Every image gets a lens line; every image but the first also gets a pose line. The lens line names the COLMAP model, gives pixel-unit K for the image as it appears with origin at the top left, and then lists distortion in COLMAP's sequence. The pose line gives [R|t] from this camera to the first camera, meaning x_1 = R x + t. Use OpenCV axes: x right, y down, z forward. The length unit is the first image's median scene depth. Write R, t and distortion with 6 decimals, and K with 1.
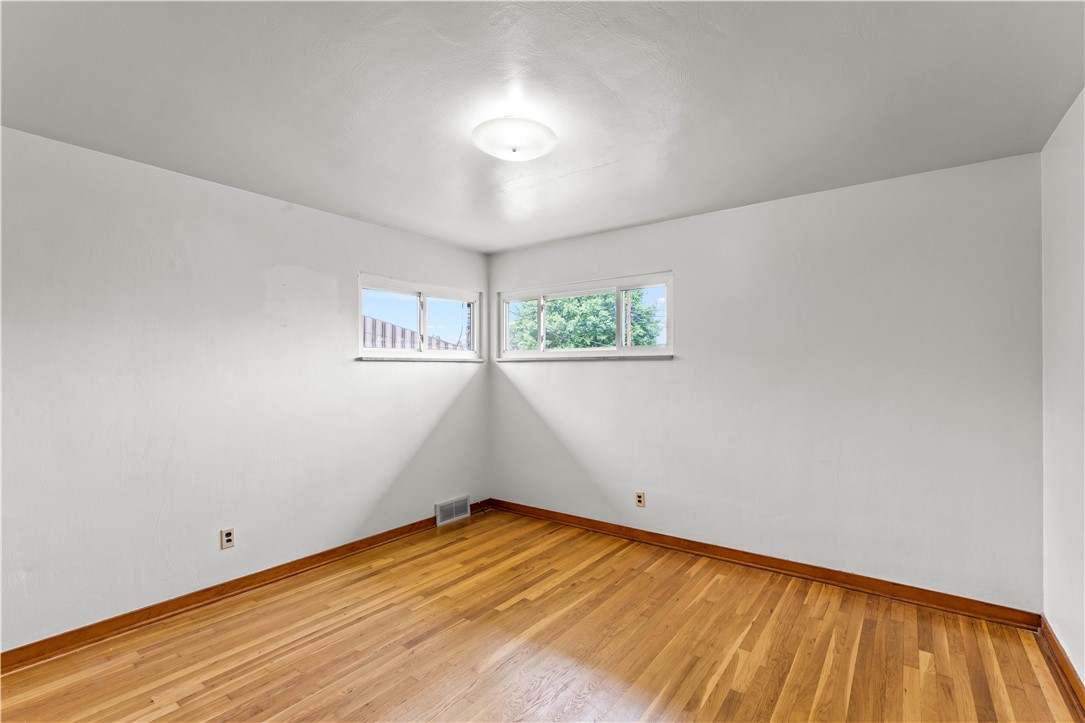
lens RADIAL K [[491.0, 0, 542.5], [0, 491.0, 361.5], [0, 0, 1]] dist [0.001756, 0.000350]
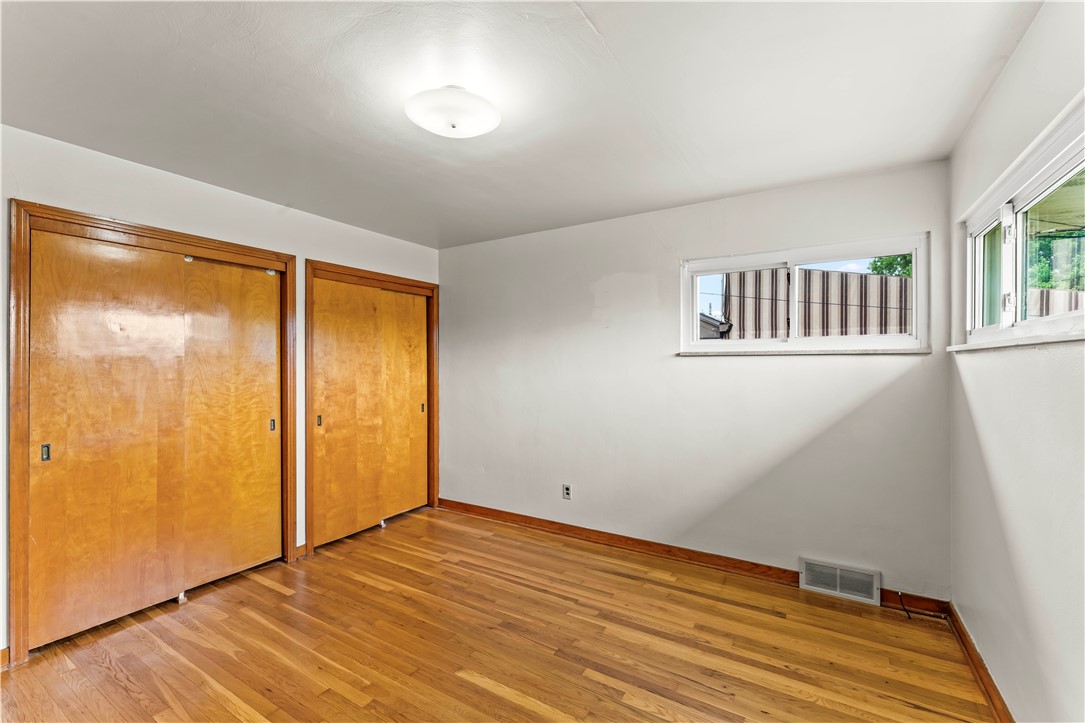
lens RADIAL K [[466.2, 0, 538.6], [0, 466.2, 361.4], [0, 0, 1]] dist [-0.000400, -0.000079]
pose [[0.079803, -0.003922, -0.996803, 0.554024], [0.013898, 0.999899, -0.002822, 0.007856], [0.996714, -0.013628, 0.079849, 0.744969]]
